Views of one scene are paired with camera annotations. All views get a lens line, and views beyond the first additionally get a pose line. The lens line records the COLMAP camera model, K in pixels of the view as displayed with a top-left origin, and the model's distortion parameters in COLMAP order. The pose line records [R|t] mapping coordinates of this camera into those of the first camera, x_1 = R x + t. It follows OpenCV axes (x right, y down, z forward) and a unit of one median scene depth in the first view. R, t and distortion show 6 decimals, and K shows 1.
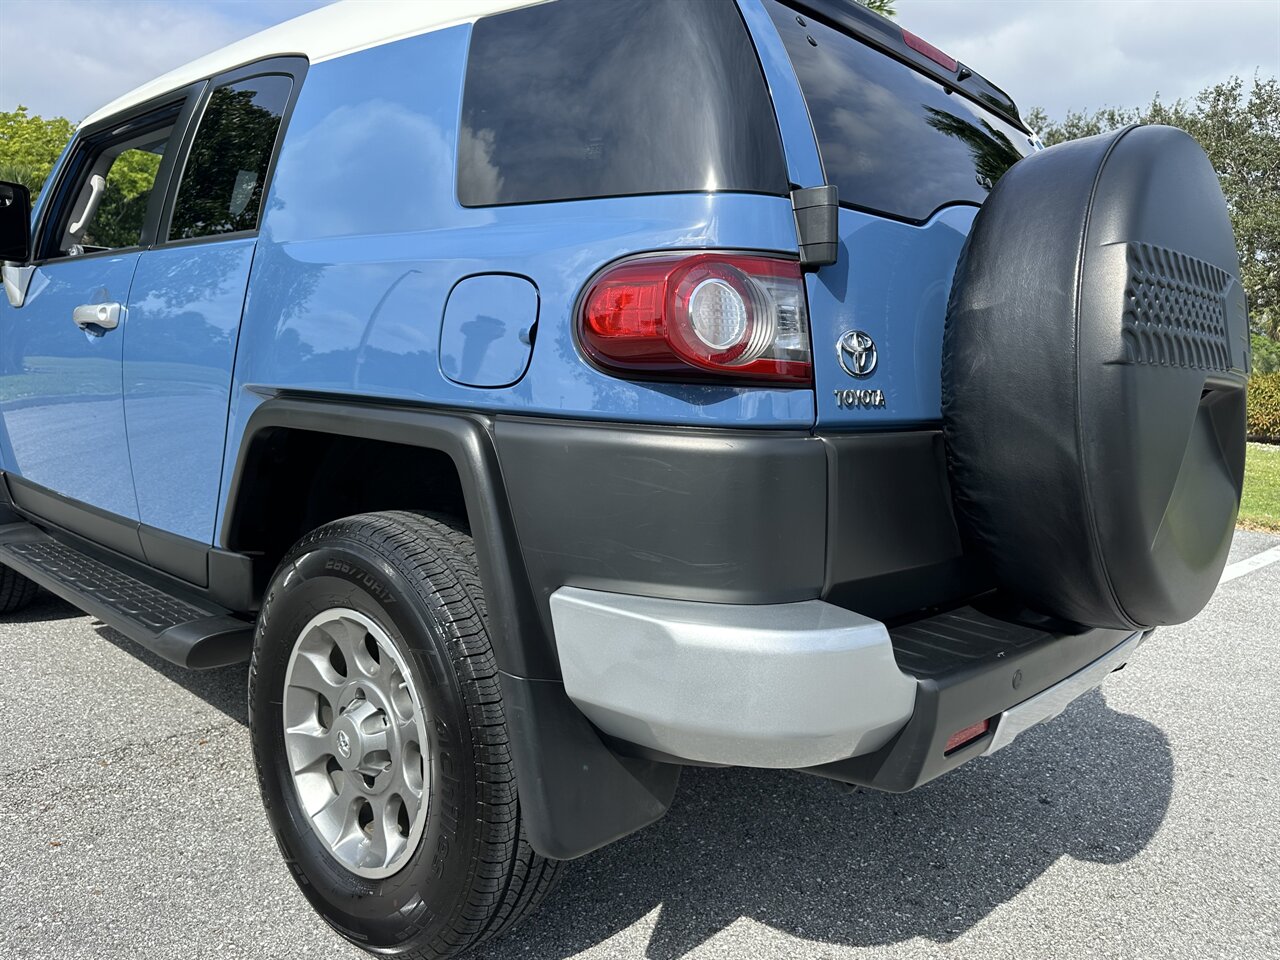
lens RADIAL K [[944.2, 0, 648.1], [0, 944.2, 476.1], [0, 0, 1]] dist [0.032287, -0.052260]
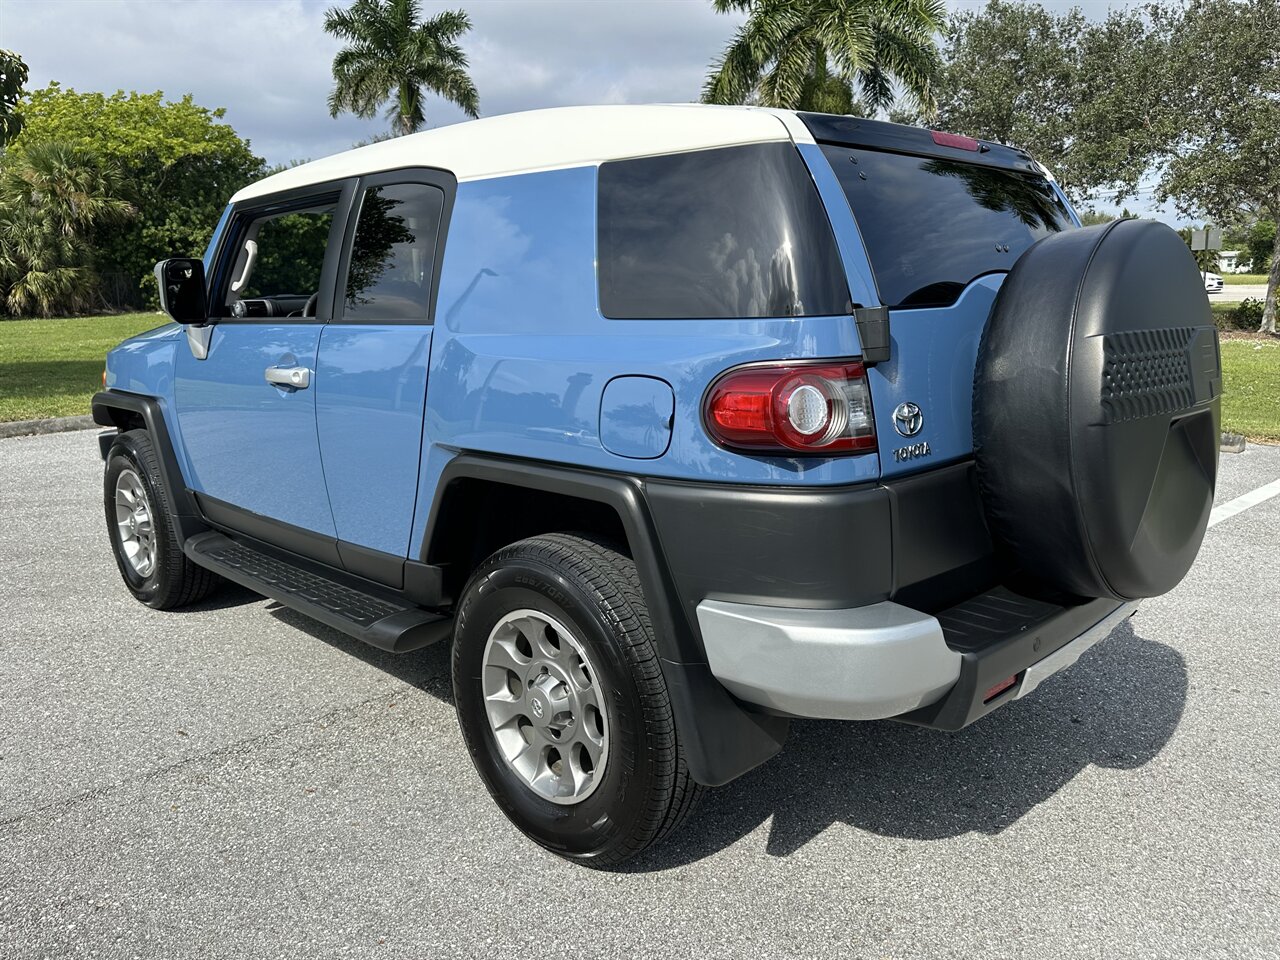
lens RADIAL K [[944.2, 0, 645.7], [0, 944.2, 474.8], [0, 0, 1]] dist [0.032287, -0.052260]
pose [[0.996764, -0.060154, -0.053329, -0.071551], [0.064044, 0.995161, 0.074515, -0.140574], [0.048588, -0.077689, 0.995793, -0.311306]]
